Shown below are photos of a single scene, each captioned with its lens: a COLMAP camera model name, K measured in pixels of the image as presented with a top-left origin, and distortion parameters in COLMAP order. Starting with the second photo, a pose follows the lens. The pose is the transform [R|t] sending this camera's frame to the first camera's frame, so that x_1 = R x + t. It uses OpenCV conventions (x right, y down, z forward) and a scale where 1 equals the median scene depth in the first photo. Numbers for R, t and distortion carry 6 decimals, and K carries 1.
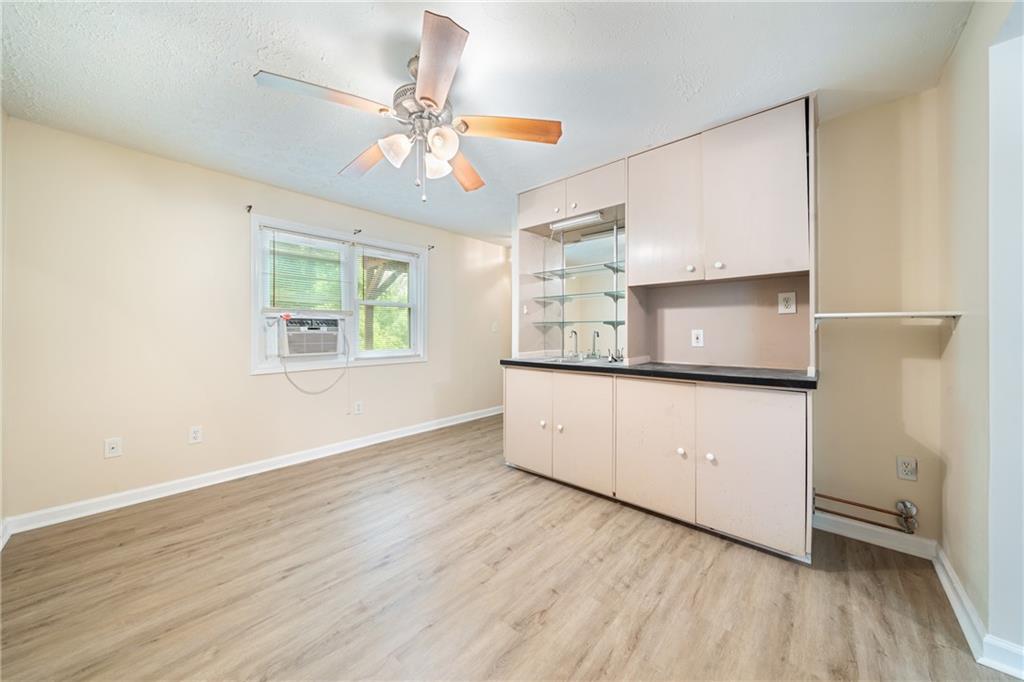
lens RADIAL K [[352.4, 0, 504.9], [0, 352.4, 332.1], [0, 0, 1]] dist [-0.003686, 0.000018]
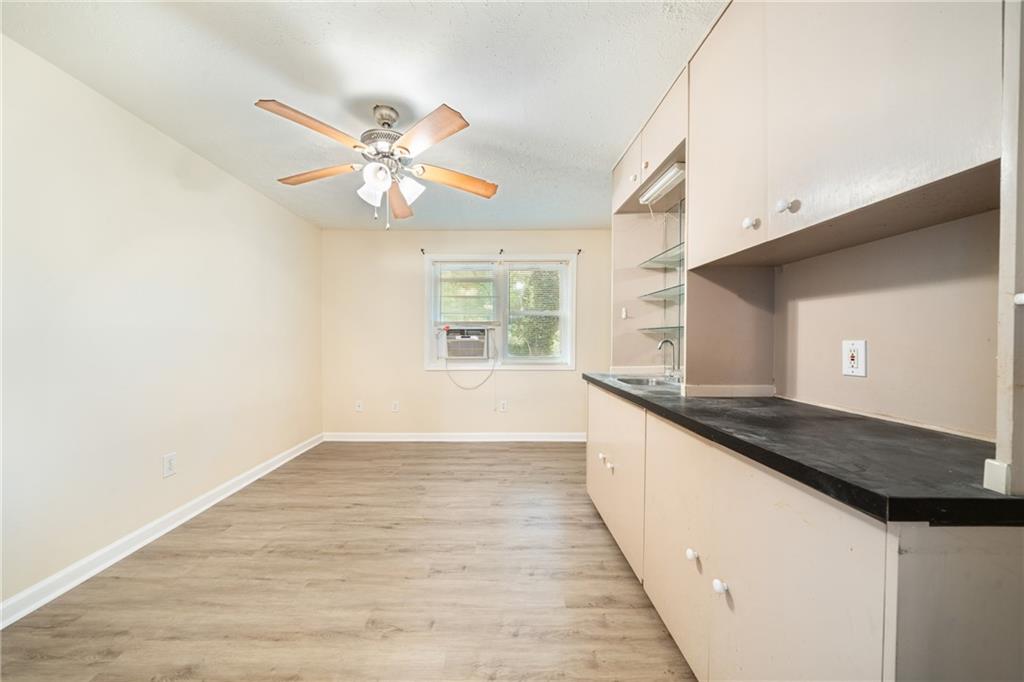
lens RADIAL K [[352.4, 0, 504.2], [0, 352.4, 343.9], [0, 0, 1]] dist [-0.003686, 0.000018]
pose [[0.670000, 0.014063, -0.742228, 0.535164], [-0.000903, 0.999835, 0.018128, -0.009113], [0.742360, -0.011476, 0.669902, 0.300286]]
